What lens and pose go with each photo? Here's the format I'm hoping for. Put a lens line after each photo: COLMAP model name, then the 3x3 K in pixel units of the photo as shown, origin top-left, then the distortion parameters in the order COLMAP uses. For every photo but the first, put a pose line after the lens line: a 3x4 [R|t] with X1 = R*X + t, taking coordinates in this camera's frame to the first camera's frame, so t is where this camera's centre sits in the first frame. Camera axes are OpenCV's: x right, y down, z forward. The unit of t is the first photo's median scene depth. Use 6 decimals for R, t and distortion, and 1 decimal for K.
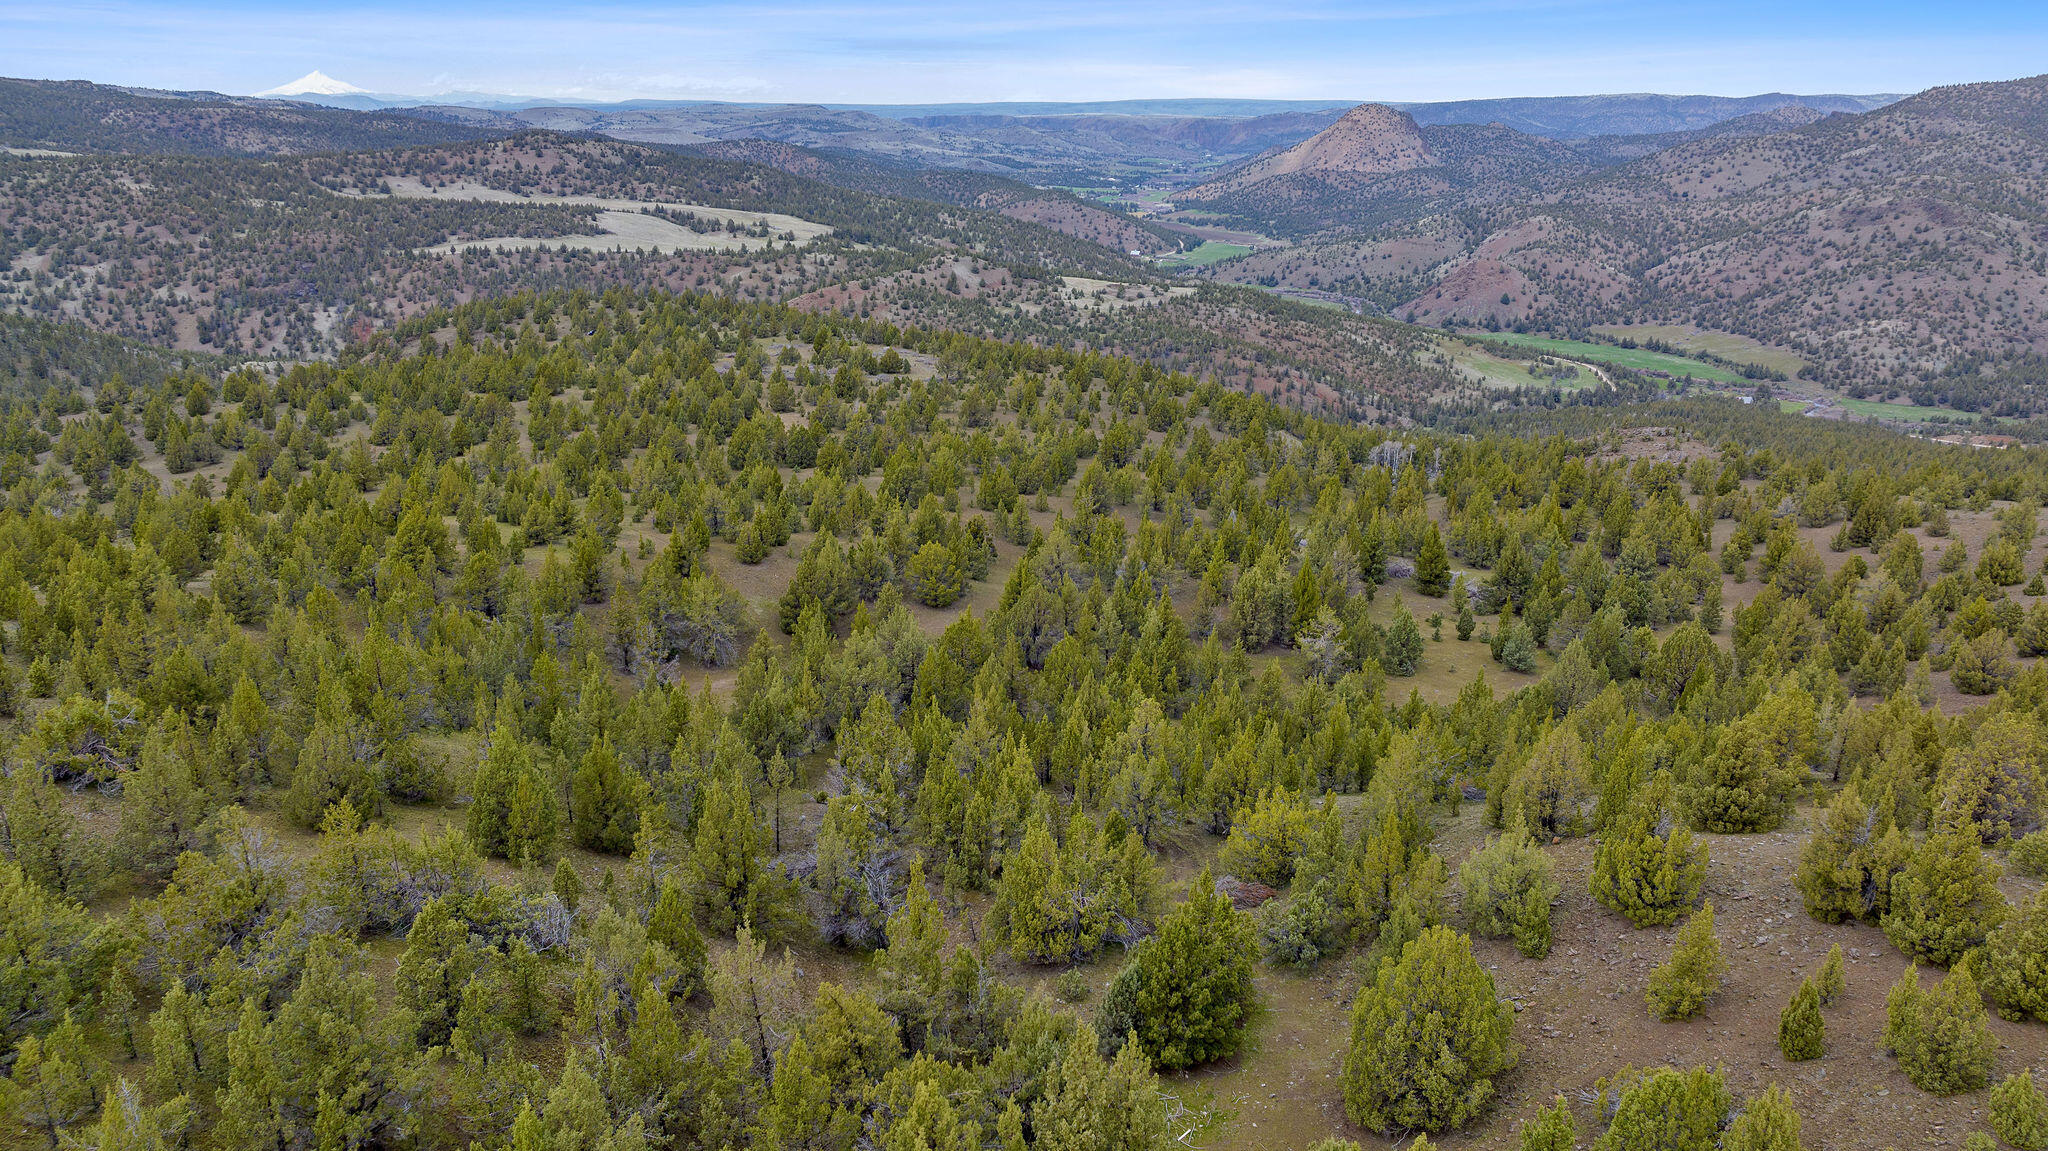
lens RADIAL K [[1431.7, 0, 1013.6], [0, 1431.7, 575.0], [0, 0, 1]] dist [-0.046583, 0.050432]
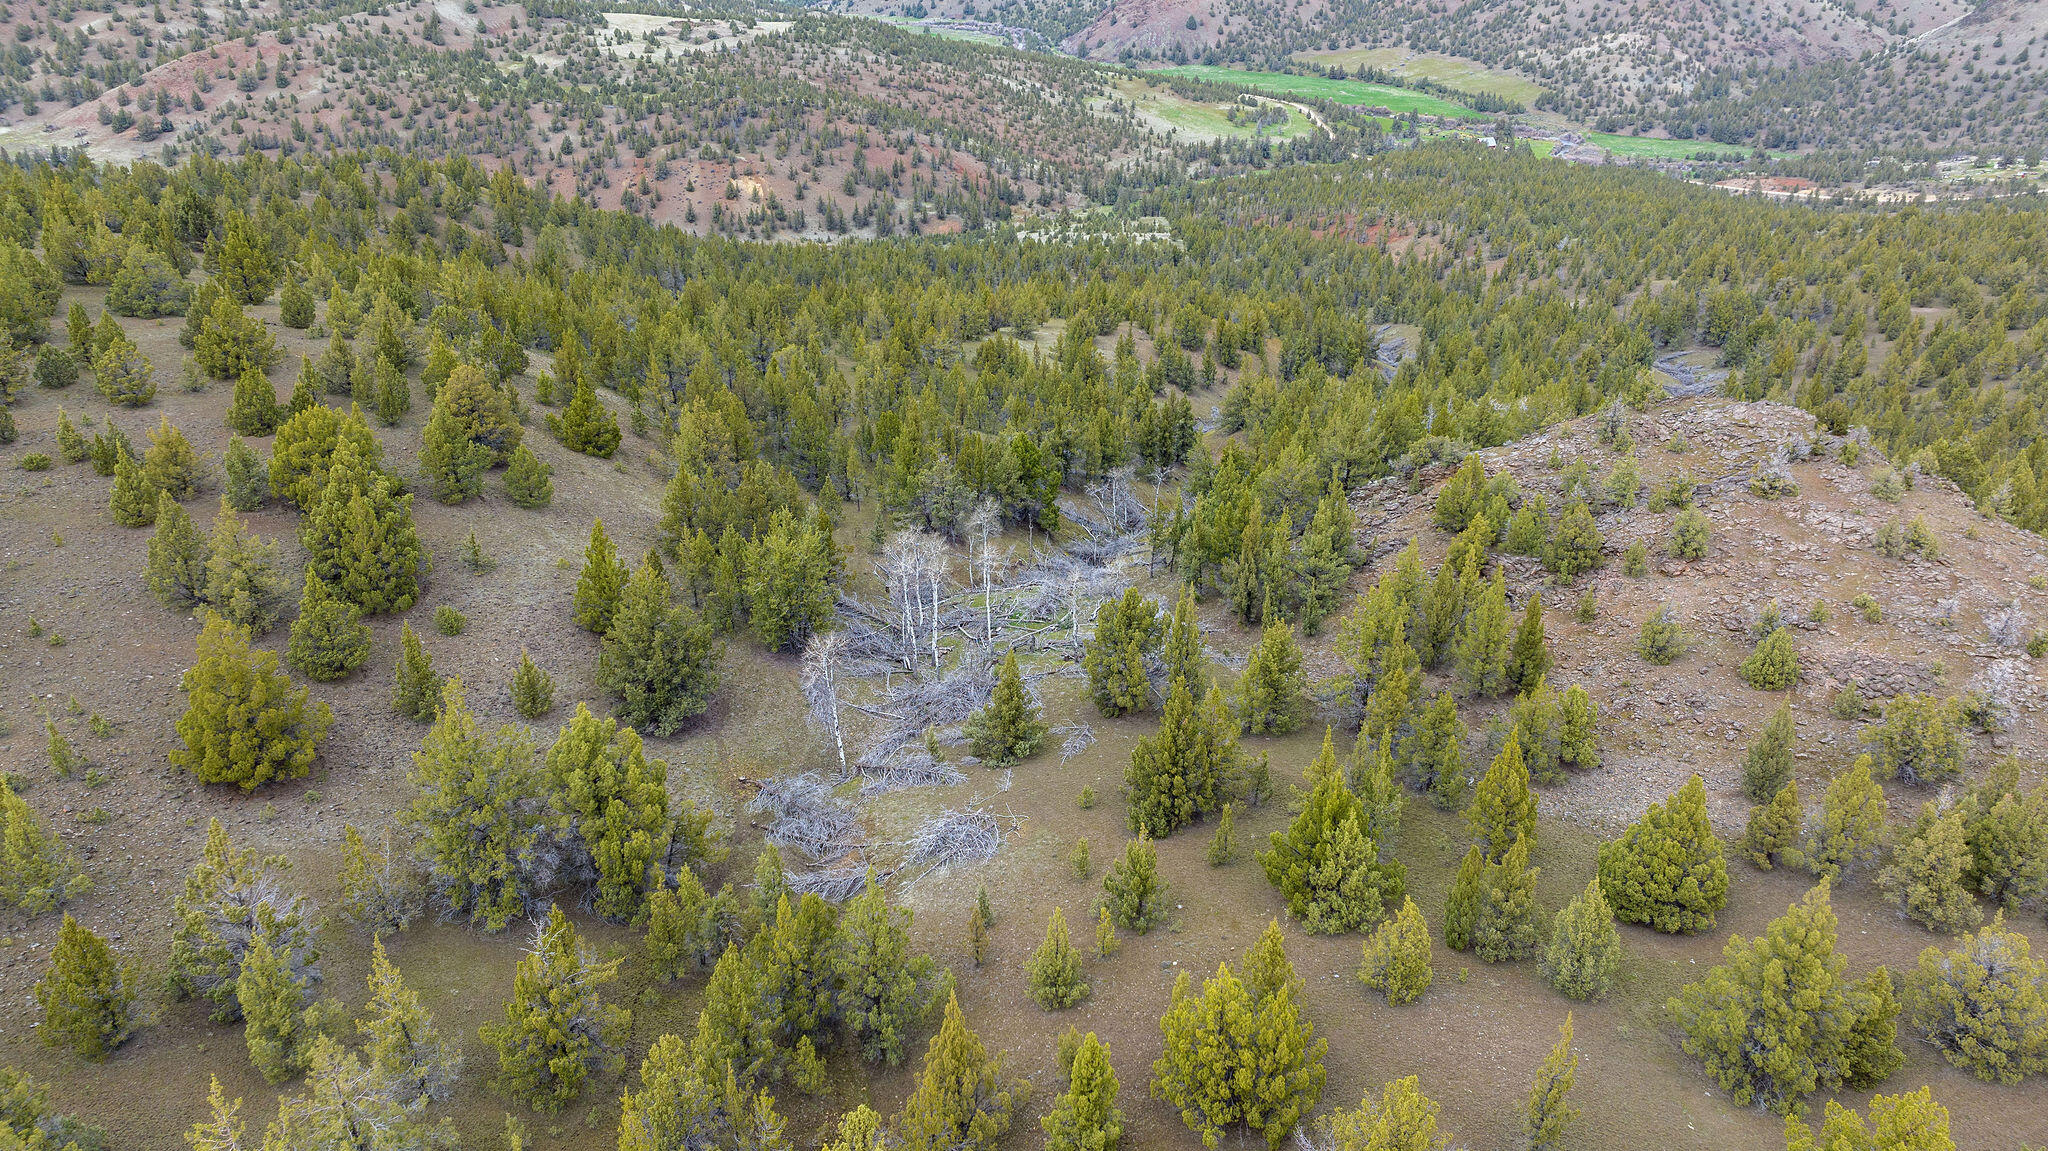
lens RADIAL K [[1431.7, 0, 1034.9], [0, 1431.7, 575.1], [0, 0, 1]] dist [-0.046583, 0.050432]
pose [[0.973182, -0.112073, 0.200890, 0.072768], [0.076499, 0.981262, 0.176842, -0.042582], [-0.216945, -0.156731, 0.963520, 0.228851]]
